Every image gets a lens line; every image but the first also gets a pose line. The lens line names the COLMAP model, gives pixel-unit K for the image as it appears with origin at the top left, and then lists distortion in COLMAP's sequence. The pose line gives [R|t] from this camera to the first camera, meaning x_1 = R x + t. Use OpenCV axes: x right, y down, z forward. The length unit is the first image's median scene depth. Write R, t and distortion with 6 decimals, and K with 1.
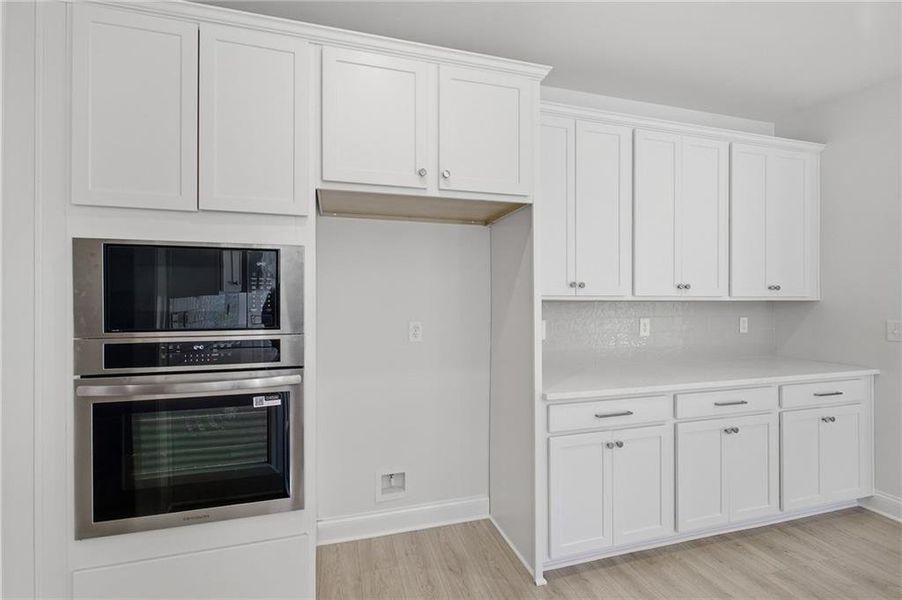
lens RADIAL K [[402.8, 0, 447.3], [0, 402.8, 299.1], [0, 0, 1]] dist [0.000909, 0.000066]
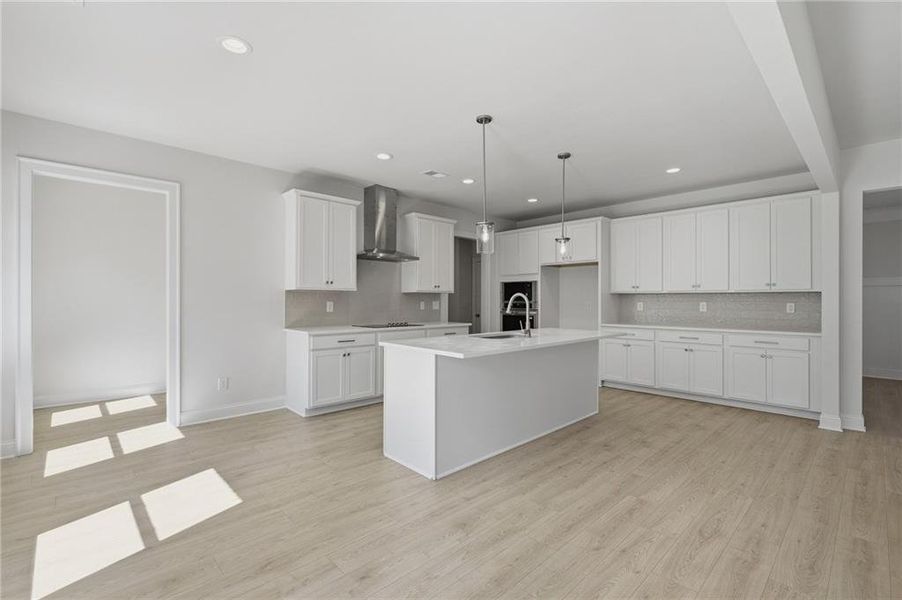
lens RADIAL K [[402.8, 0, 447.3], [0, 402.8, 299.1], [0, 0, 1]] dist [0.000909, 0.000066]
pose [[0.466957, -0.000887, -0.884280, 2.335379], [-0.000225, 0.999999, -0.001122, 0.050123], [0.884280, 0.000723, 0.466957, -1.417161]]
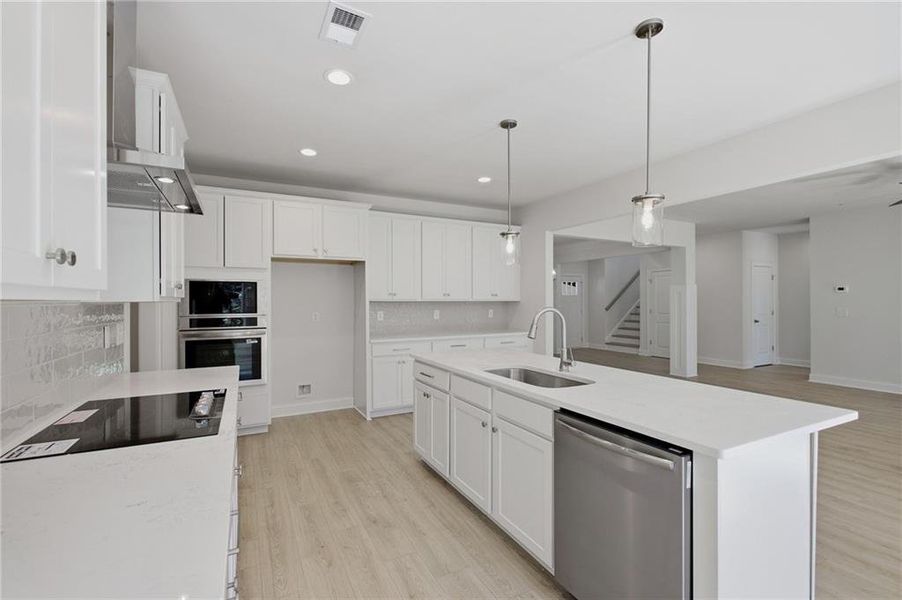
lens RADIAL K [[402.8, 0, 447.3], [0, 402.8, 299.1], [0, 0, 1]] dist [0.000909, 0.000066]
pose [[0.981097, -0.002383, 0.193501, 0.223264], [0.002336, 0.999997, 0.000472, -0.011534], [-0.193502, -0.000011, 0.981100, -1.403793]]
